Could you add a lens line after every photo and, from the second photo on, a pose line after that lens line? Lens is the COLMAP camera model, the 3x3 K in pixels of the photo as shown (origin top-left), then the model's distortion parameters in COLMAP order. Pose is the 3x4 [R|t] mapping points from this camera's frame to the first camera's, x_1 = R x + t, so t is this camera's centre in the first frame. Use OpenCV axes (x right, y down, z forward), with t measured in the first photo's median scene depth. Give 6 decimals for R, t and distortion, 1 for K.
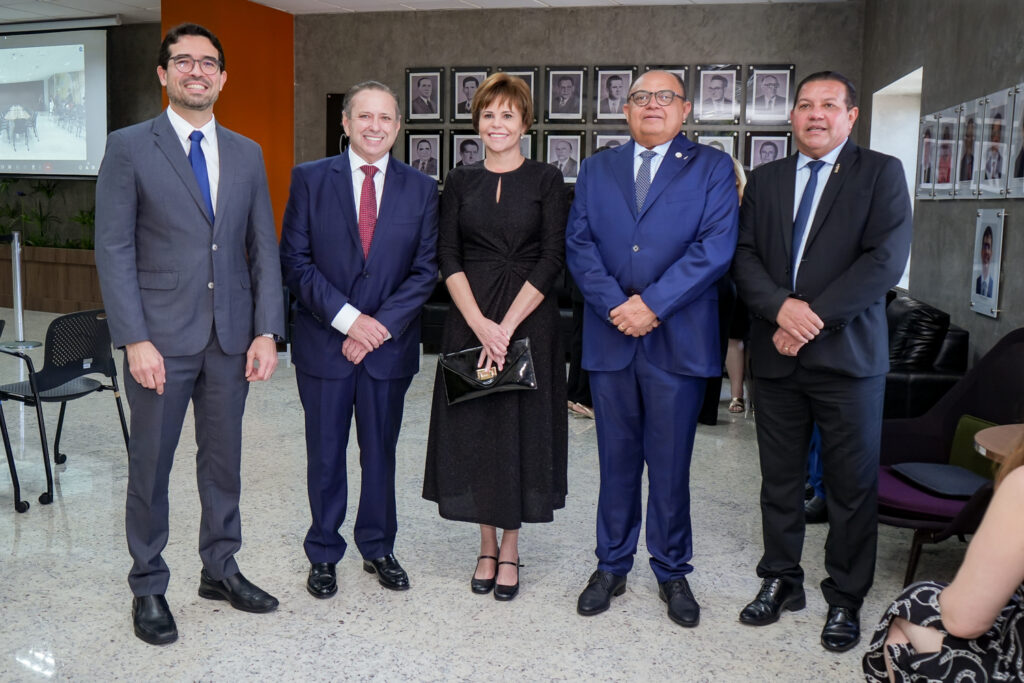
lens RADIAL K [[1130.9, 0, 504.4], [0, 1130.9, 332.8], [0, 0, 1]] dist [0.033423, 0.000000]
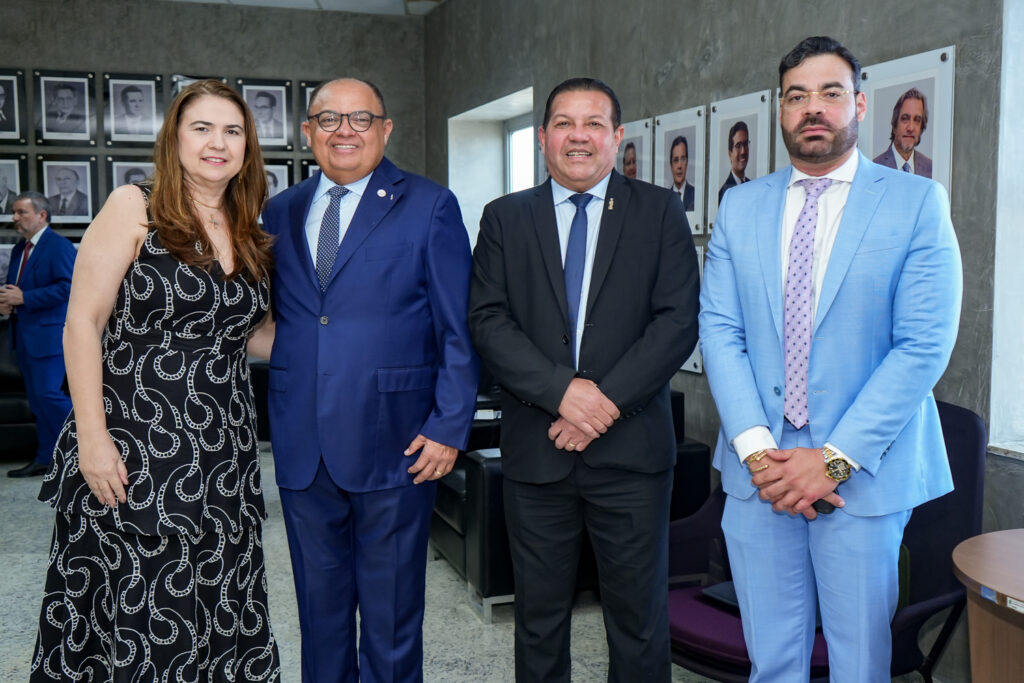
lens RADIAL K [[1130.9, 0, 495.1], [0, 1130.9, 335.0], [0, 0, 1]] dist [0.033423, 0.000000]
pose [[0.867508, -0.065176, 0.493135, -0.085875], [0.077833, 0.996953, -0.005157, -0.031909], [-0.491297, 0.042856, 0.869937, 0.201384]]
